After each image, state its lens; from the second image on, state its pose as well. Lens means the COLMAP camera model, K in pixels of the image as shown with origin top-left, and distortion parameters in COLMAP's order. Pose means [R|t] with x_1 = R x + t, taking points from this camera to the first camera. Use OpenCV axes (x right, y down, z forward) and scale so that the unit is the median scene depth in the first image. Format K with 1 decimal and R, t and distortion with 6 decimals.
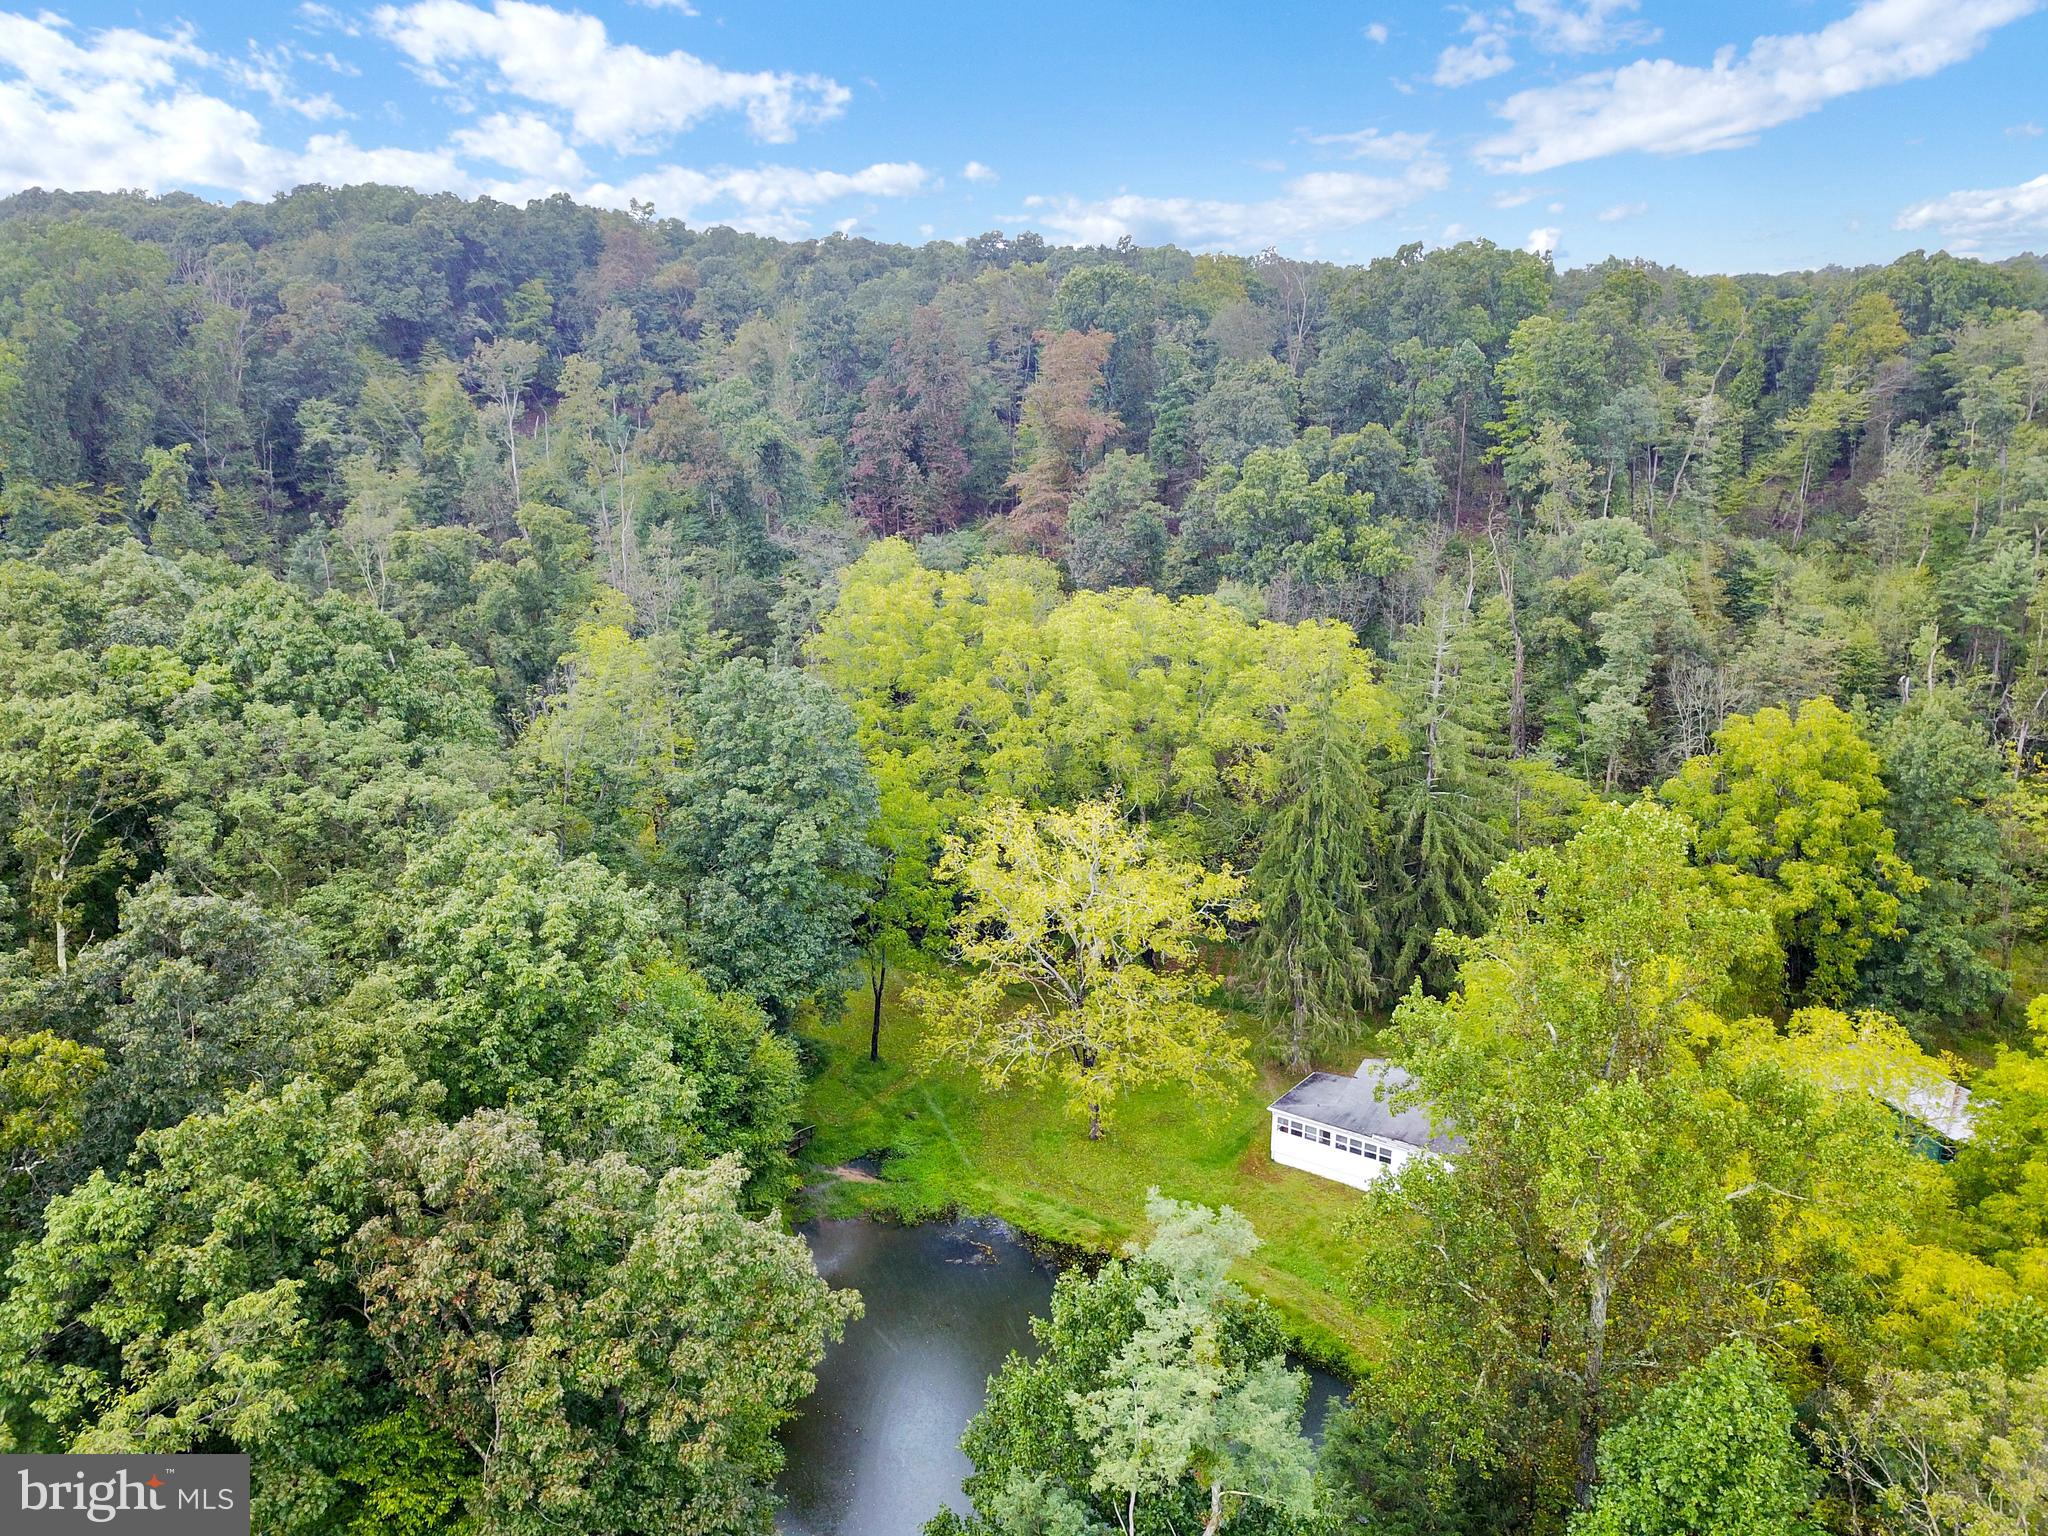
lens RADIAL K [[1581.6, 0, 1025.7], [0, 1581.6, 777.0], [0, 0, 1]] dist [0.098762, -0.189364]
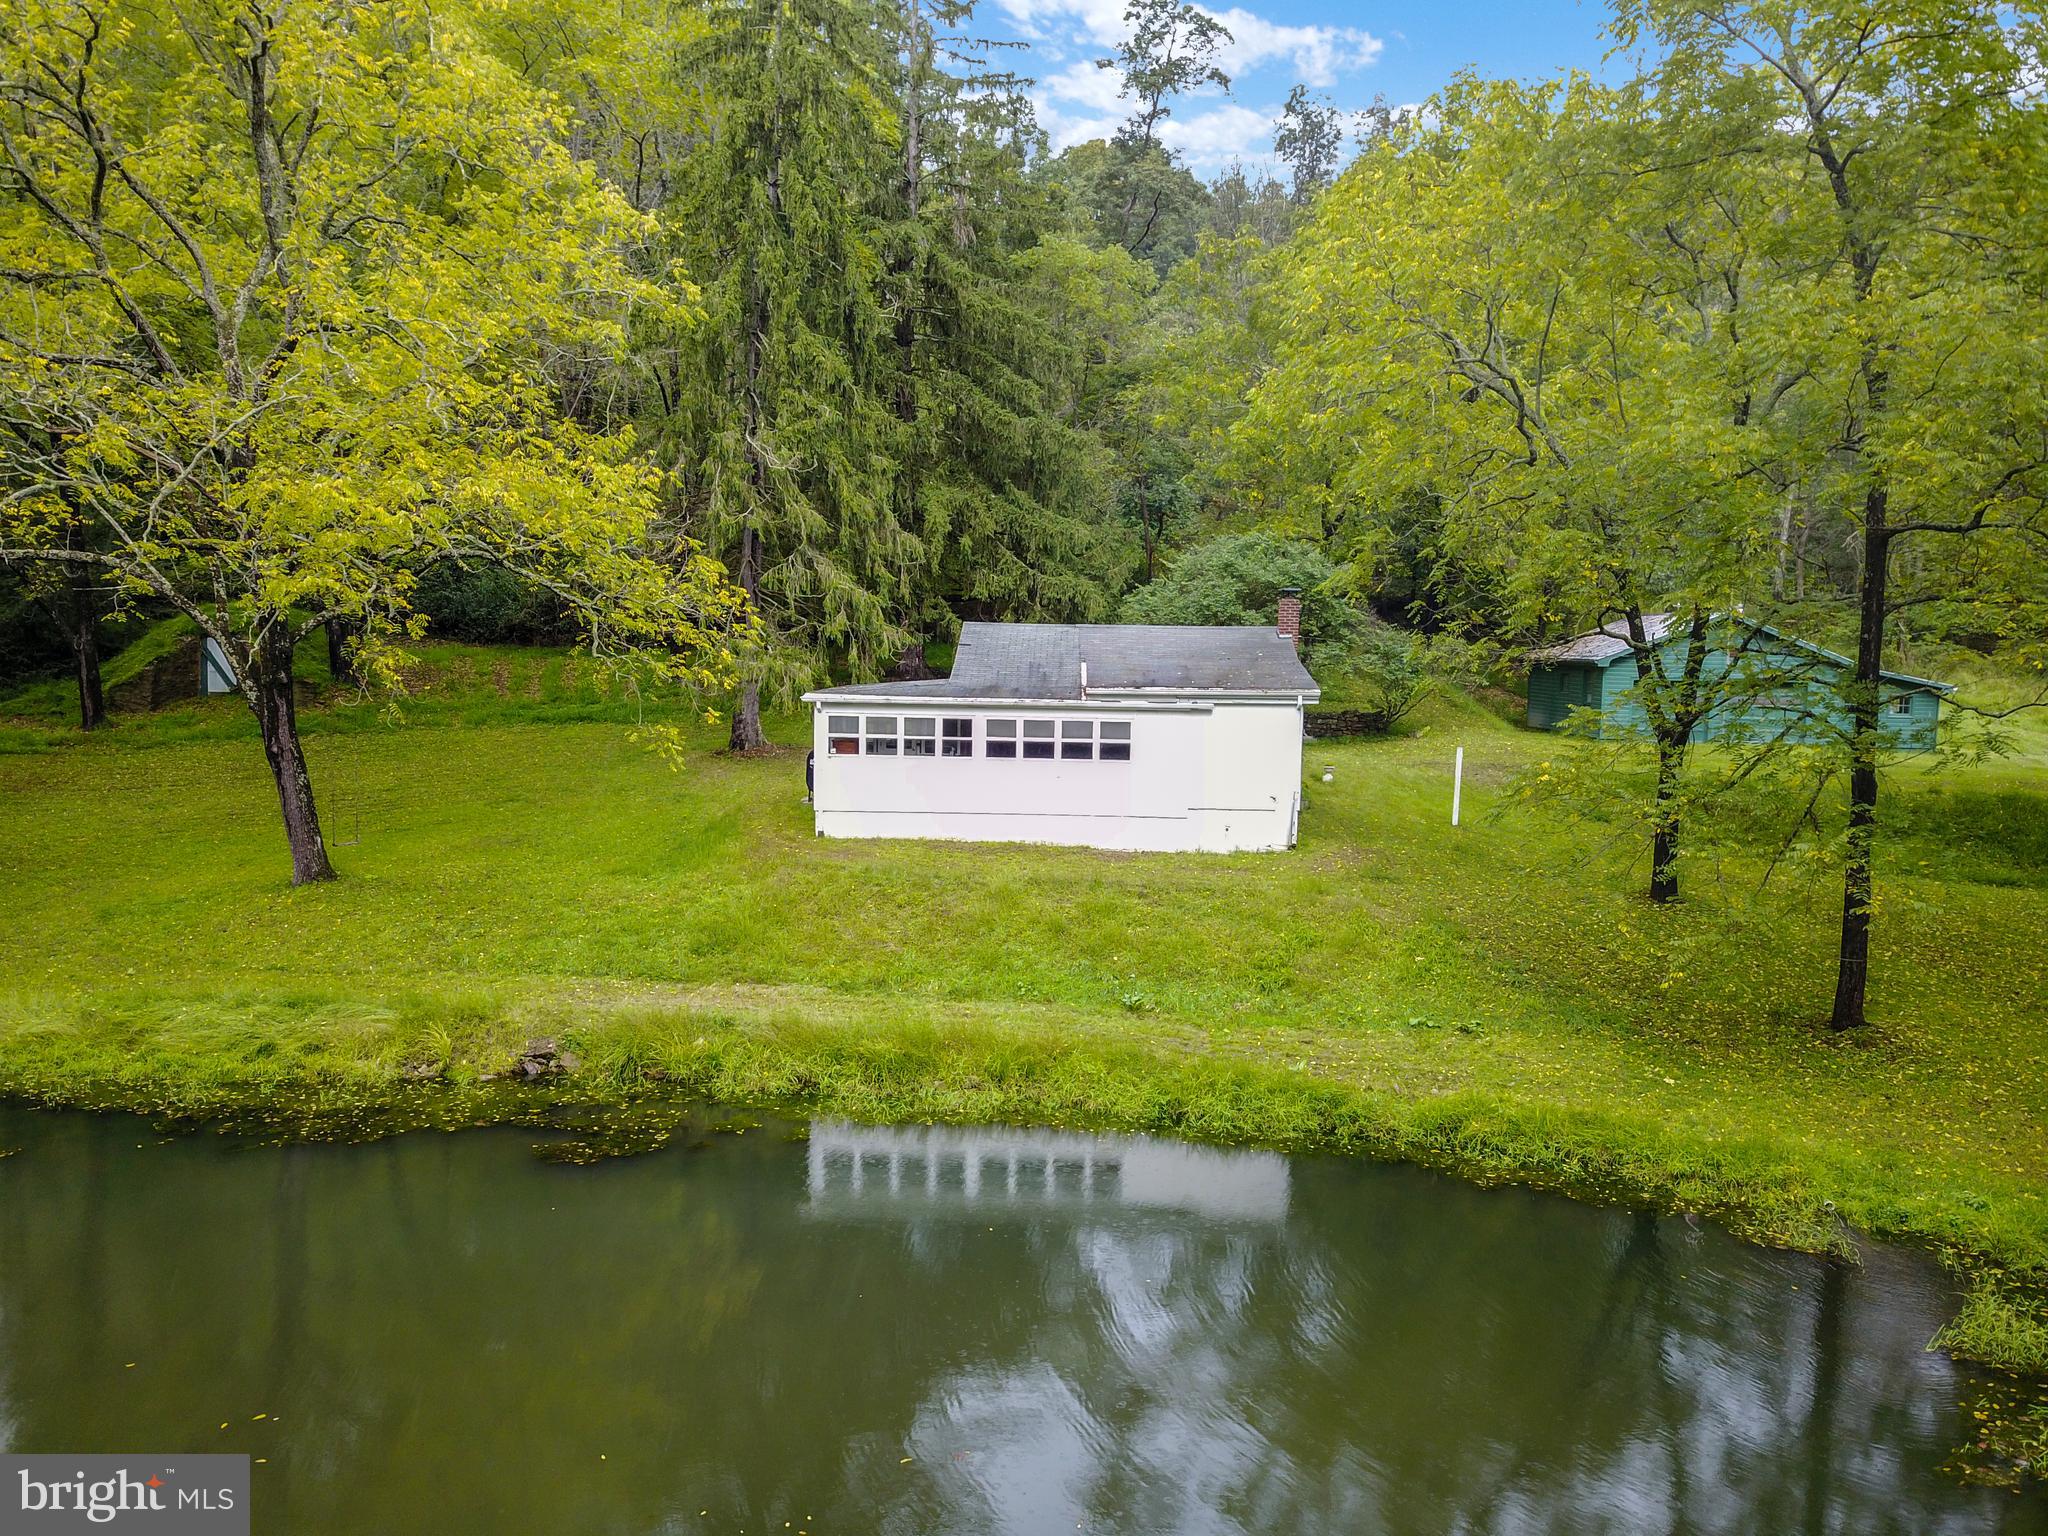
lens RADIAL K [[1581.6, 0, 1025.7], [0, 1581.6, 777.0], [0, 0, 1]] dist [0.098762, -0.189364]
pose [[0.833430, -0.044451, 0.550835, -0.018714], [0.126185, 0.985735, -0.111375, 0.277138], [-0.538027, 0.162330, 0.827150, 0.647791]]
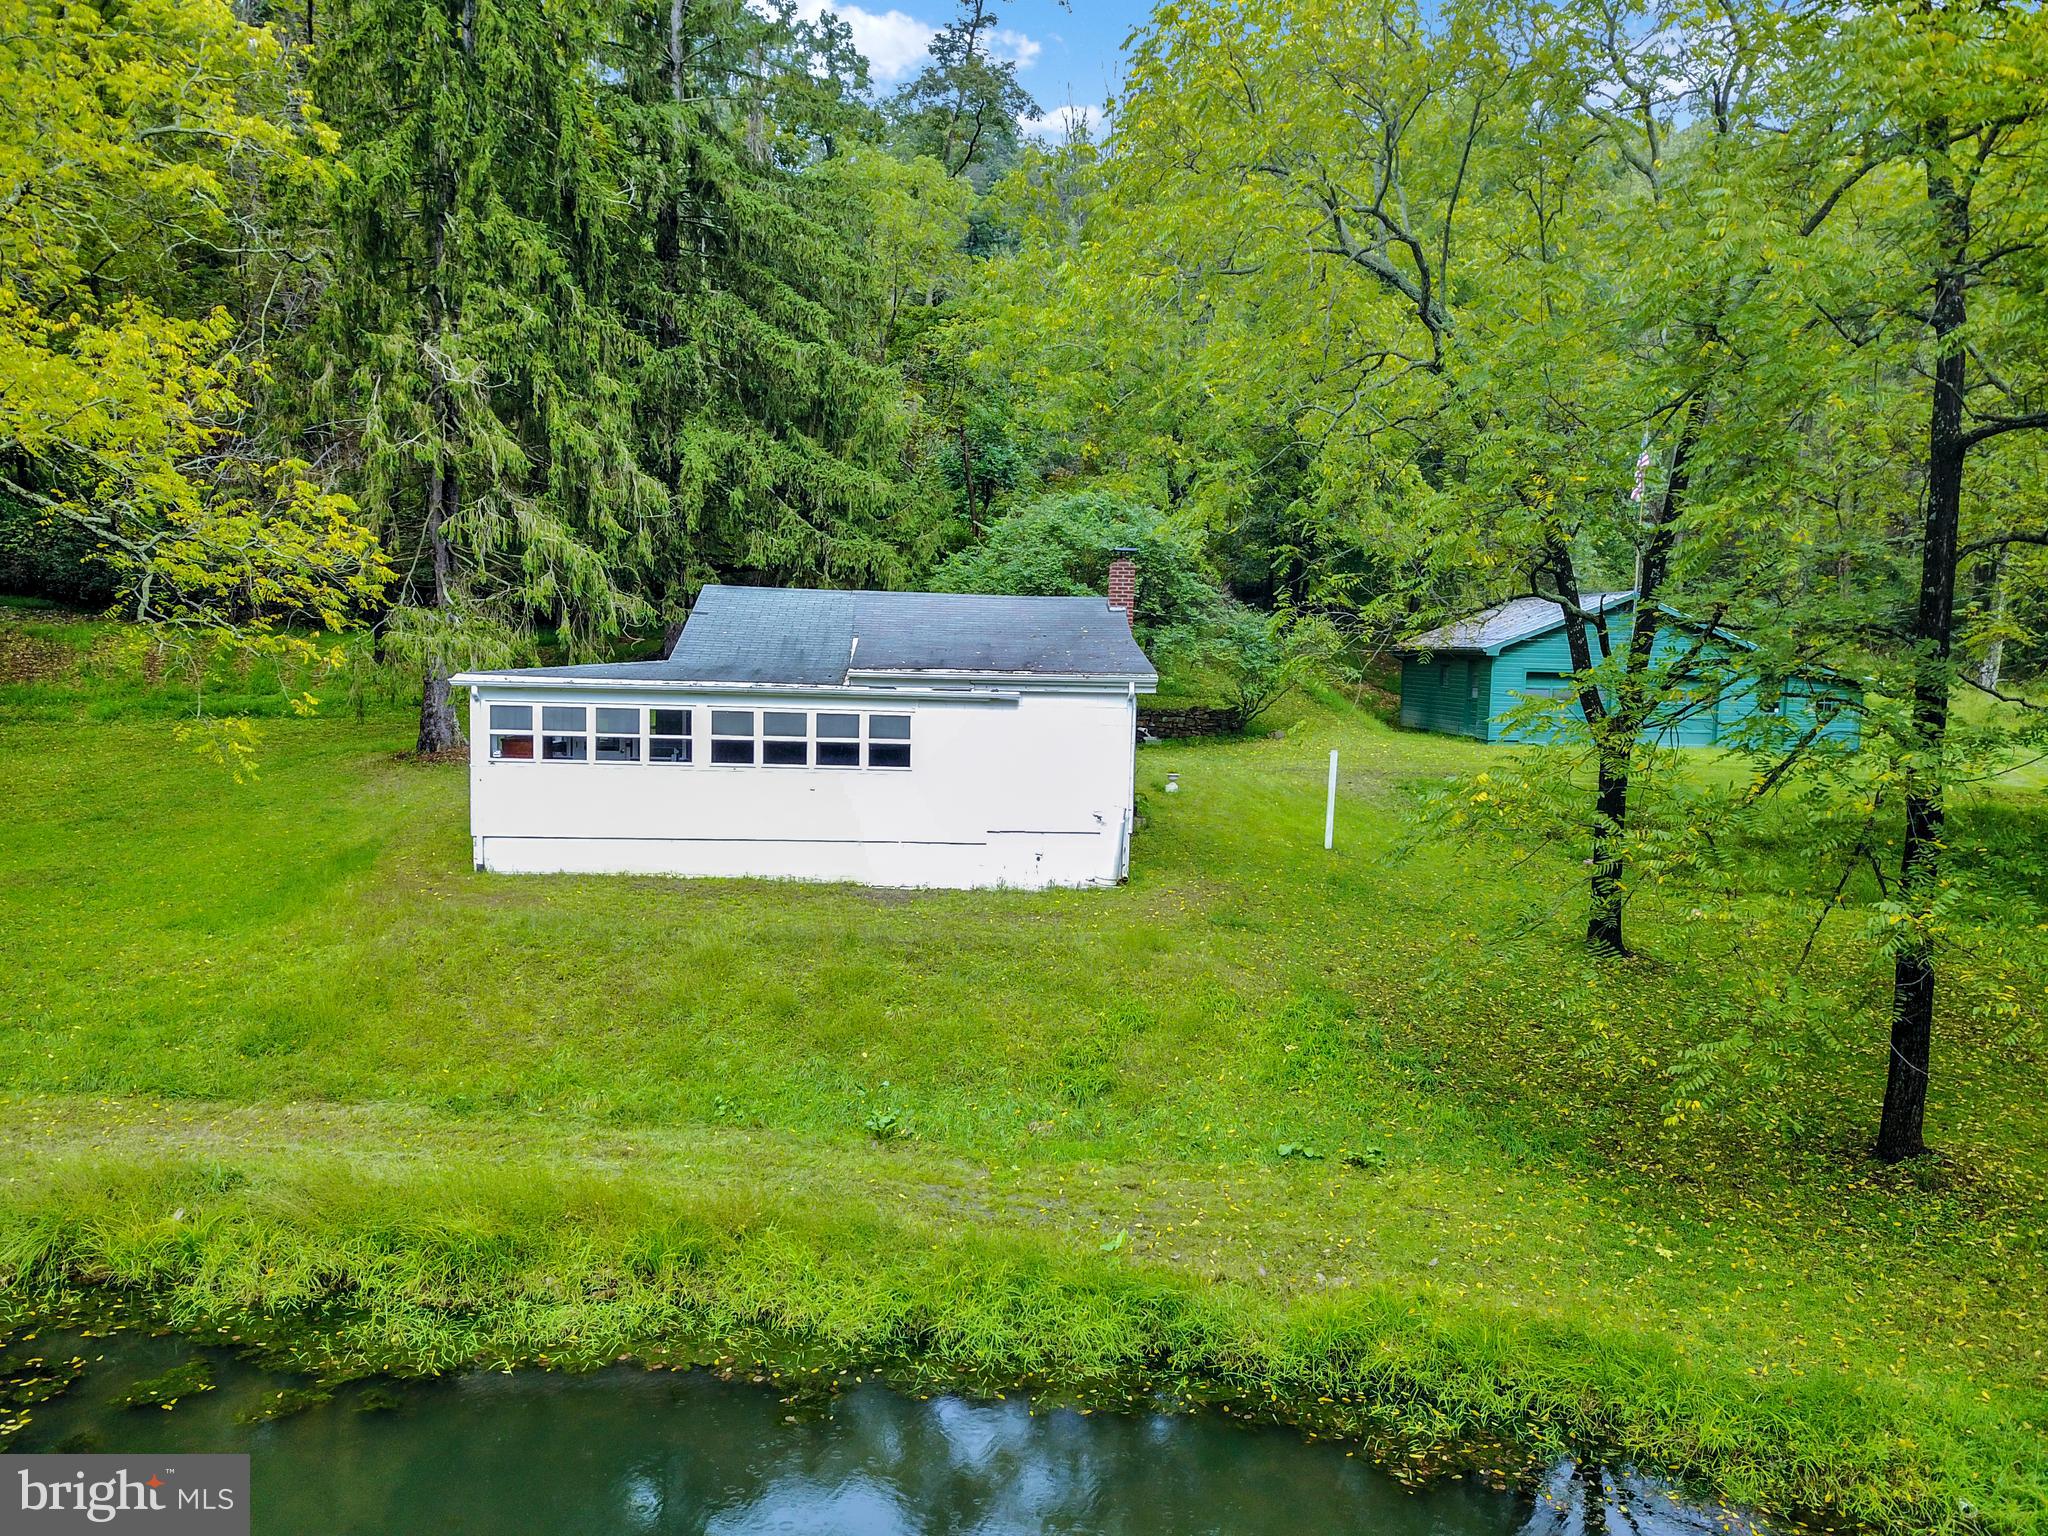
lens RADIAL K [[1581.6, 0, 1025.7], [0, 1581.6, 777.0], [0, 0, 1]] dist [0.098762, -0.189364]
pose [[0.780956, -0.044488, 0.623000, 0.053307], [0.136269, 0.985567, -0.100441, 0.266908], [-0.609540, 0.163336, 0.775747, 0.717192]]
